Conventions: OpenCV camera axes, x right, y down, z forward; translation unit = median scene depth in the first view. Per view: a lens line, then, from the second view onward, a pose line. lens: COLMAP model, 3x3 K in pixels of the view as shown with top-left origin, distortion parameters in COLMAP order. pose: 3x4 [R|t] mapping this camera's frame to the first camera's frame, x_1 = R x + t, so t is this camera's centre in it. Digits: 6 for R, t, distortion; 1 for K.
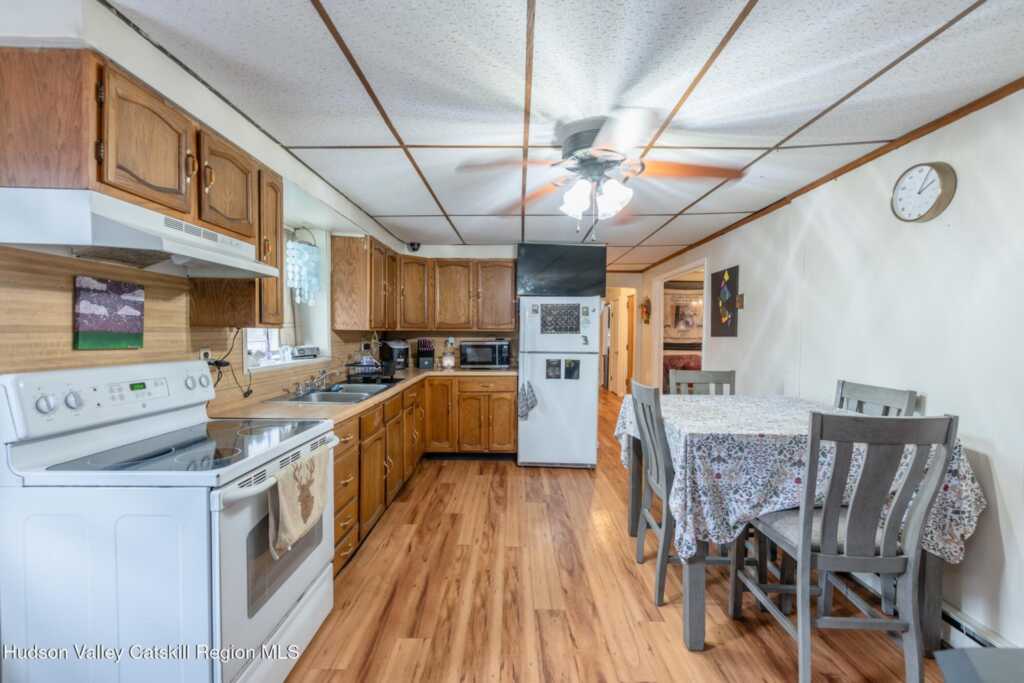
lens RADIAL K [[413.0, 0, 511.0], [0, 413.0, 346.2], [0, 0, 1]] dist [0.001170, 0.000058]
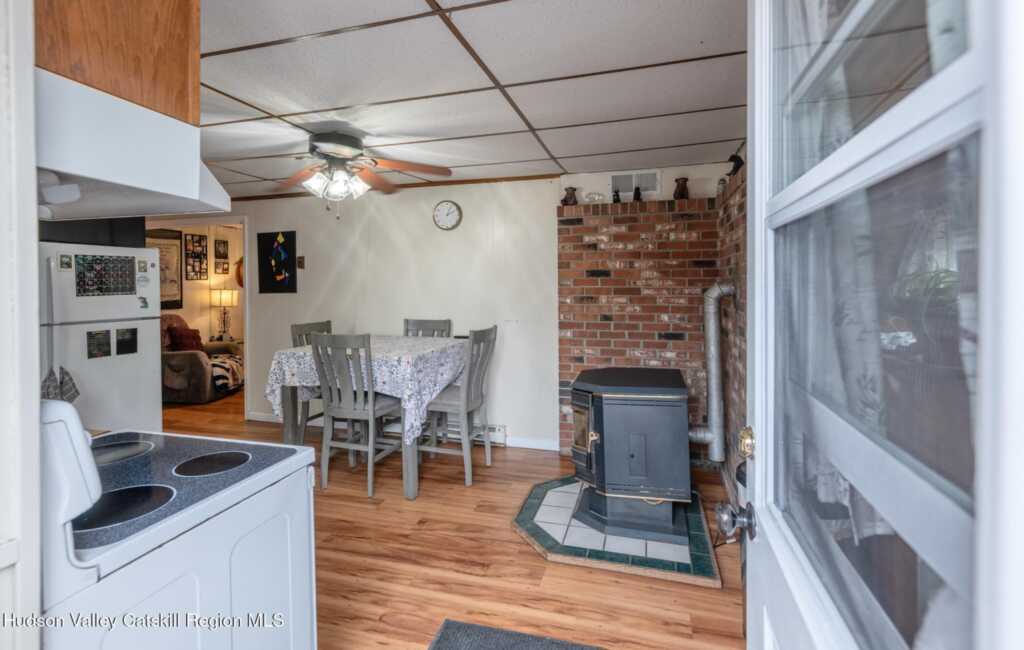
lens RADIAL K [[474.3, 0, 508.8], [0, 474.3, 292.0], [0, 0, 1]] dist [-0.000976, -0.000015]
pose [[0.274207, -0.025364, 0.961336, -0.518198], [0.040614, 0.999066, 0.014775, -0.020320], [-0.960813, 0.034992, 0.274981, 0.069240]]
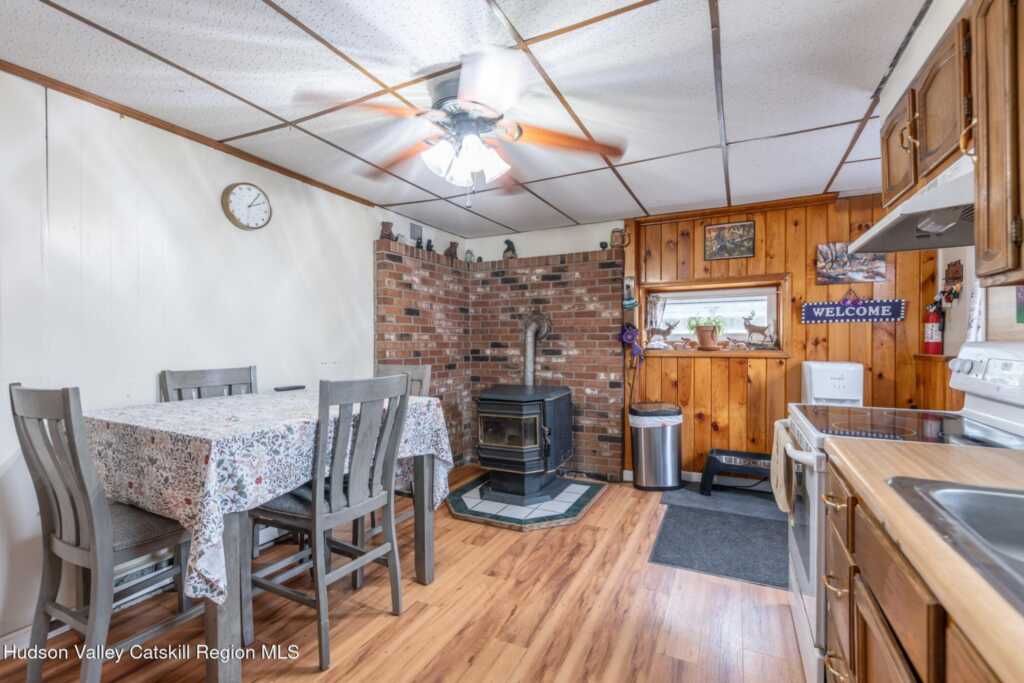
lens RADIAL K [[445.6, 0, 514.9], [0, 445.6, 346.0], [0, 0, 1]] dist [0.000939, 0.000075]
pose [[-0.901816, -0.006949, 0.432063, -0.155743], [0.011298, 0.999150, 0.039651, 0.001297], [-0.431972, 0.040639, -0.900971, 0.931855]]
